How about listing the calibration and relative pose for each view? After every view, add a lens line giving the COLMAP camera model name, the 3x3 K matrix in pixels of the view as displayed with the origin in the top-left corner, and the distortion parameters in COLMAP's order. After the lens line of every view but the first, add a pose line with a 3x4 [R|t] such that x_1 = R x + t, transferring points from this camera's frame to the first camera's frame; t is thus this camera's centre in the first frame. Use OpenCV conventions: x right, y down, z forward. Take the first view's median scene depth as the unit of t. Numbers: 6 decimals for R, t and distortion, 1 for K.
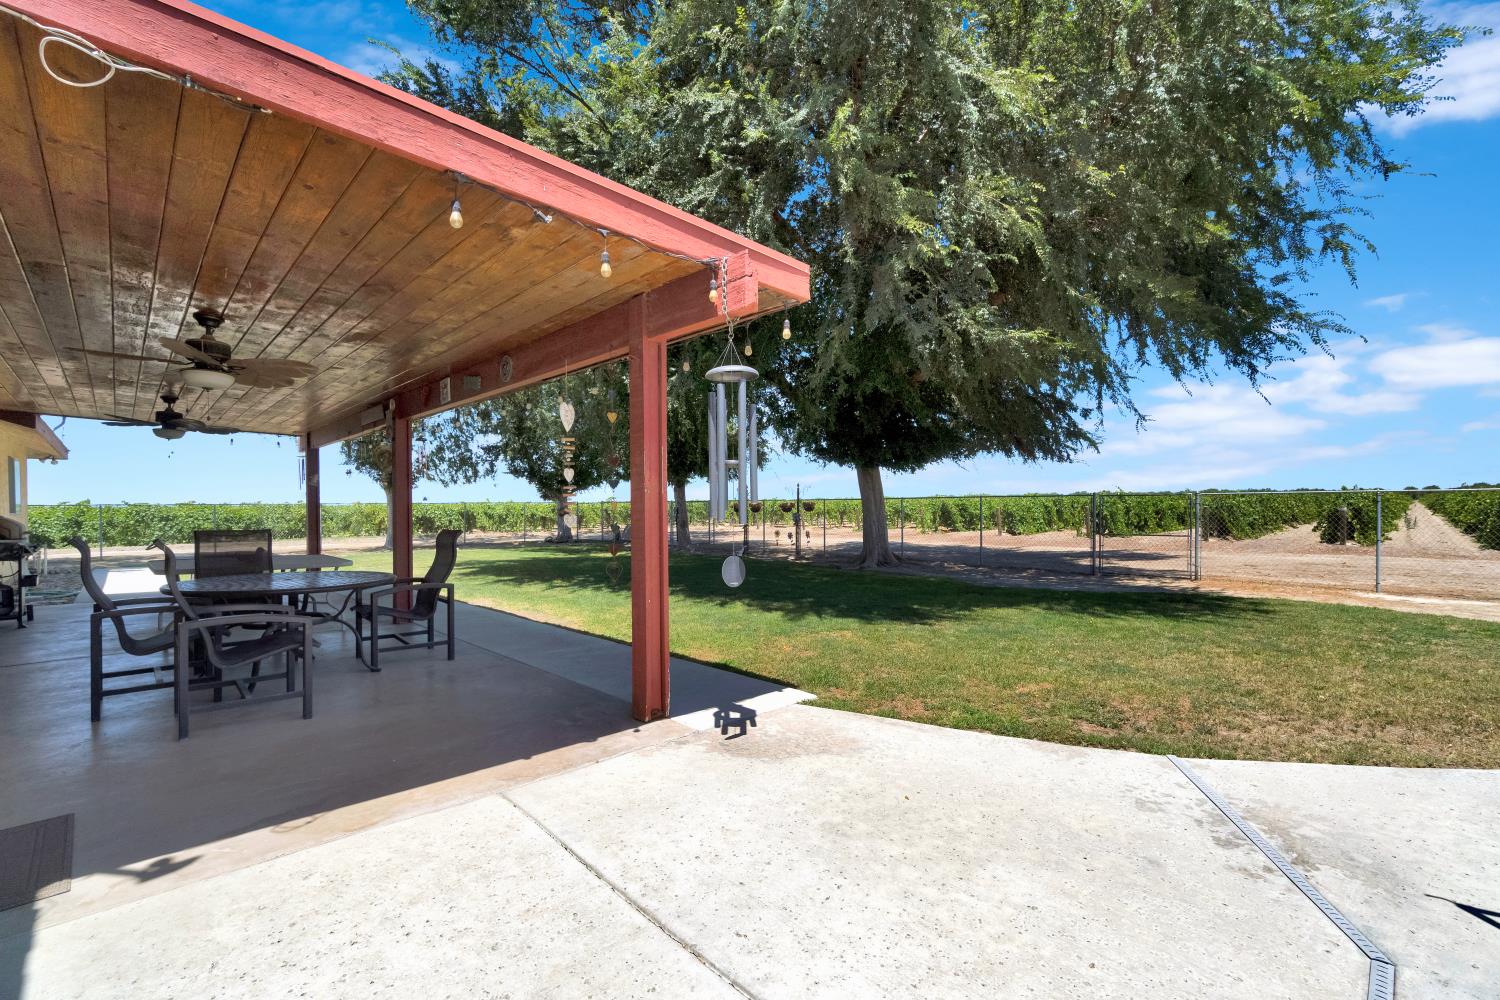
lens RADIAL K [[662.4, 0, 752.1], [0, 662.4, 502.1], [0, 0, 1]] dist [-0.000547, 0.000238]
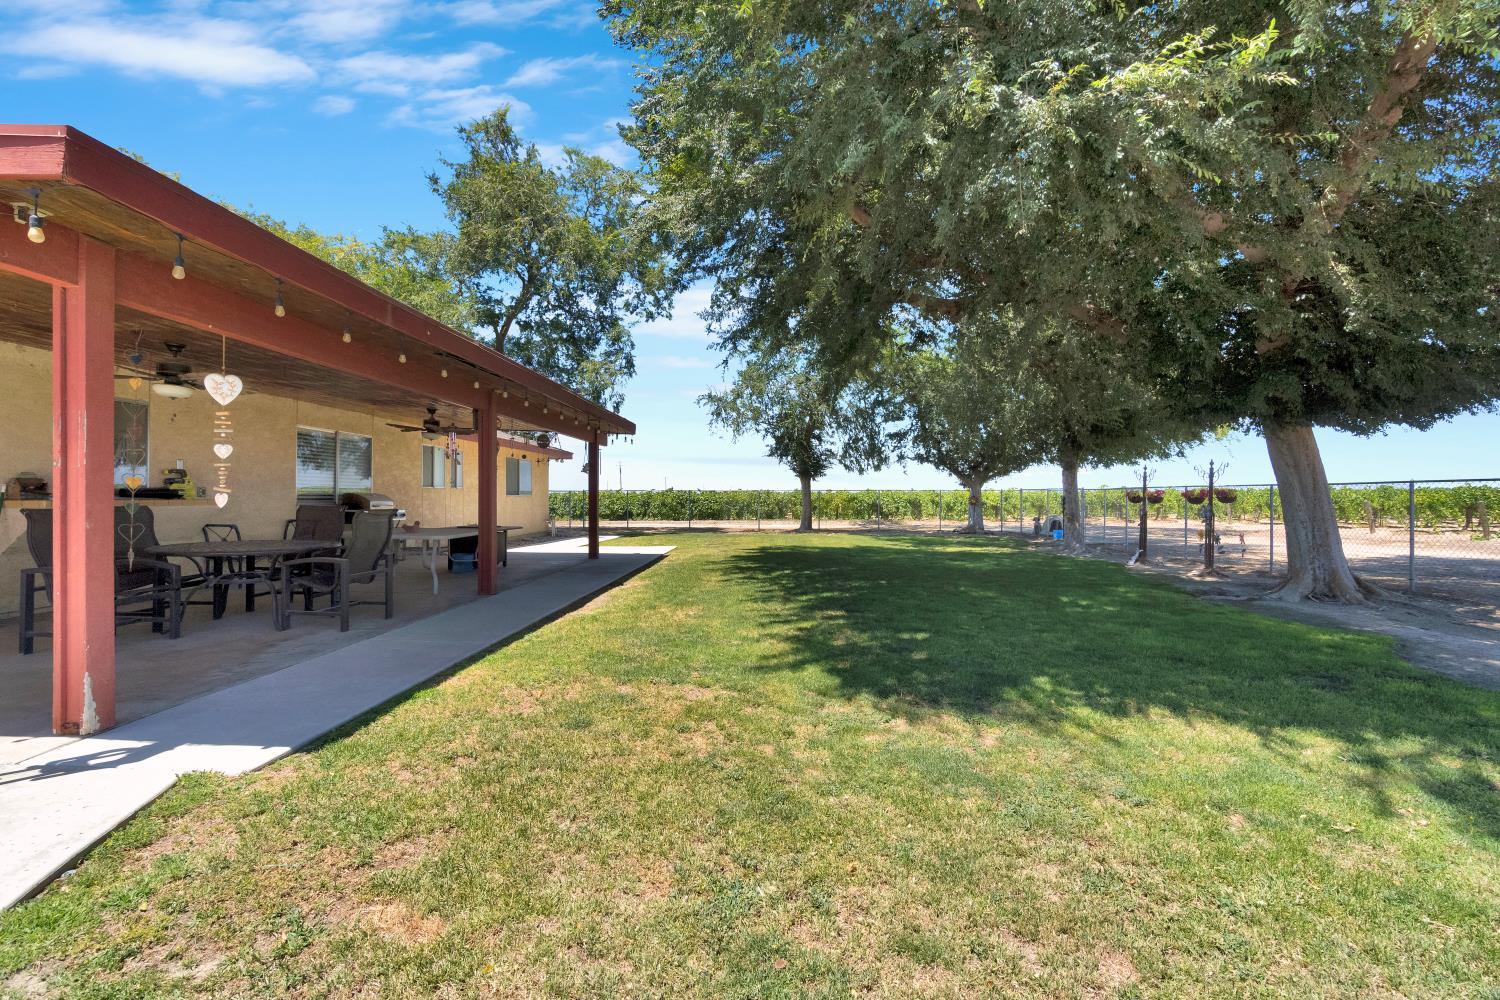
lens RADIAL K [[662.4, 0, 754.0], [0, 662.4, 502.3], [0, 0, 1]] dist [-0.000547, 0.000238]
pose [[0.706344, 0.015287, -0.707703, 0.250263], [-0.002631, 0.999817, 0.018970, 0.001455], [0.707864, -0.011537, 0.706255, 0.236850]]
